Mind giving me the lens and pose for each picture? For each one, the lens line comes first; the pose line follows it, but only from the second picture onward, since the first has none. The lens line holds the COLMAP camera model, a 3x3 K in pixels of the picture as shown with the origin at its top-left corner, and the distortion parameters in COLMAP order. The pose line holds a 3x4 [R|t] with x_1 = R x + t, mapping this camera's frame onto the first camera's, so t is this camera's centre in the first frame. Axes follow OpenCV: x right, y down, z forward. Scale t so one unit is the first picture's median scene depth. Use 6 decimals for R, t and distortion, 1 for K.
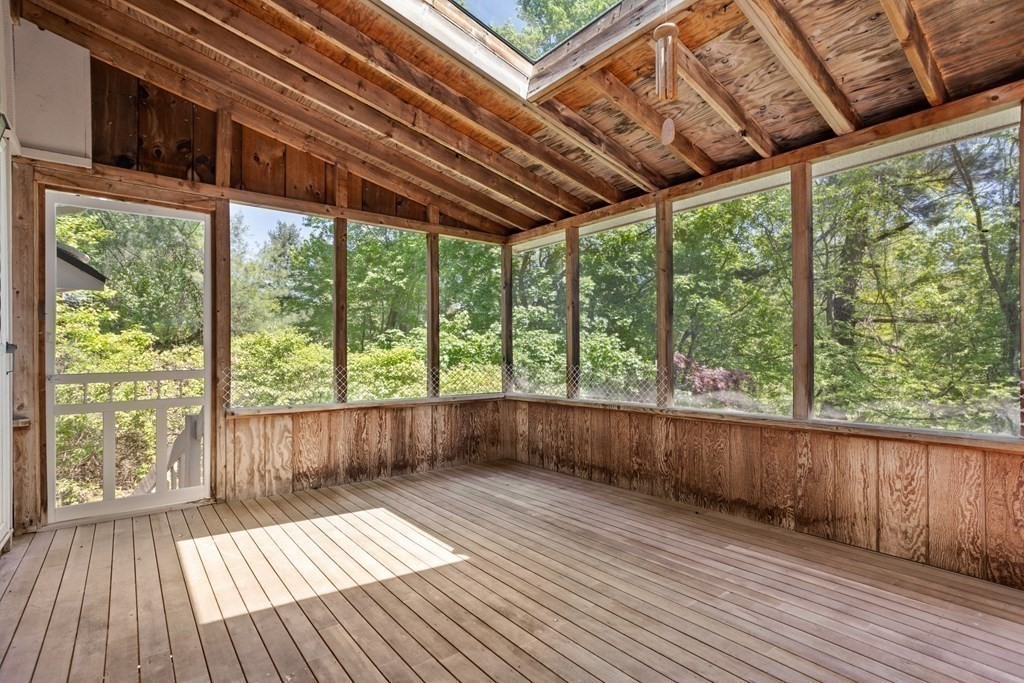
lens RADIAL K [[496.9, 0, 514.5], [0, 496.9, 334.5], [0, 0, 1]] dist [-0.060548, 0.034215]
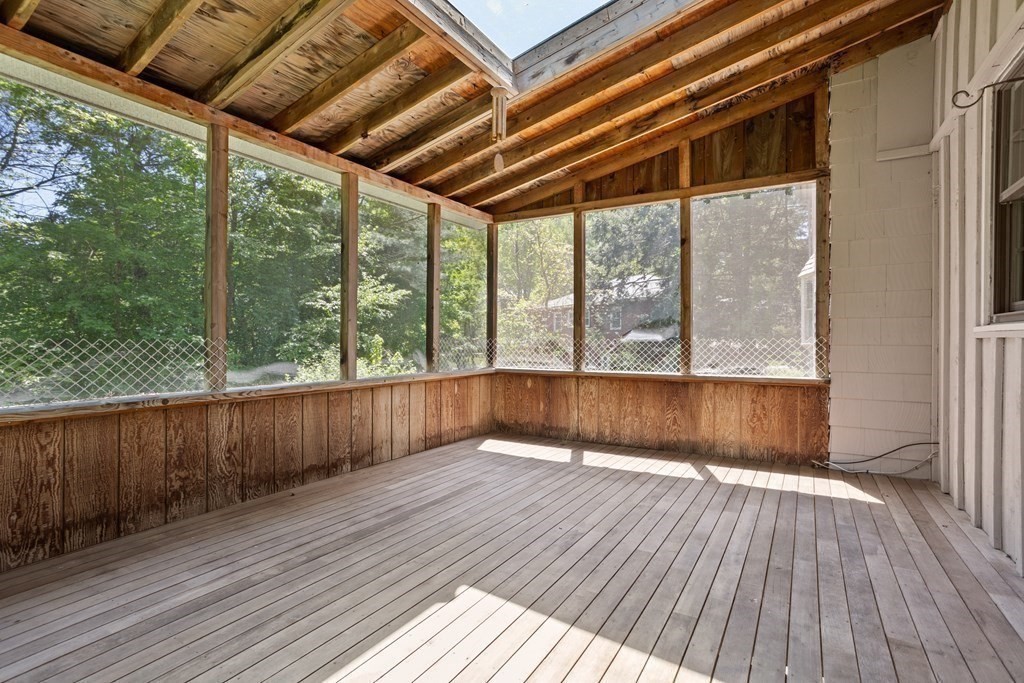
lens RADIAL K [[496.9, 0, 514.5], [0, 496.9, 334.5], [0, 0, 1]] dist [-0.060548, 0.034215]
pose [[-0.351580, 0.013770, 0.936057, -0.709632], [-0.038163, 0.998850, -0.029027, 0.078034], [-0.935380, -0.045928, -0.350650, 1.035960]]
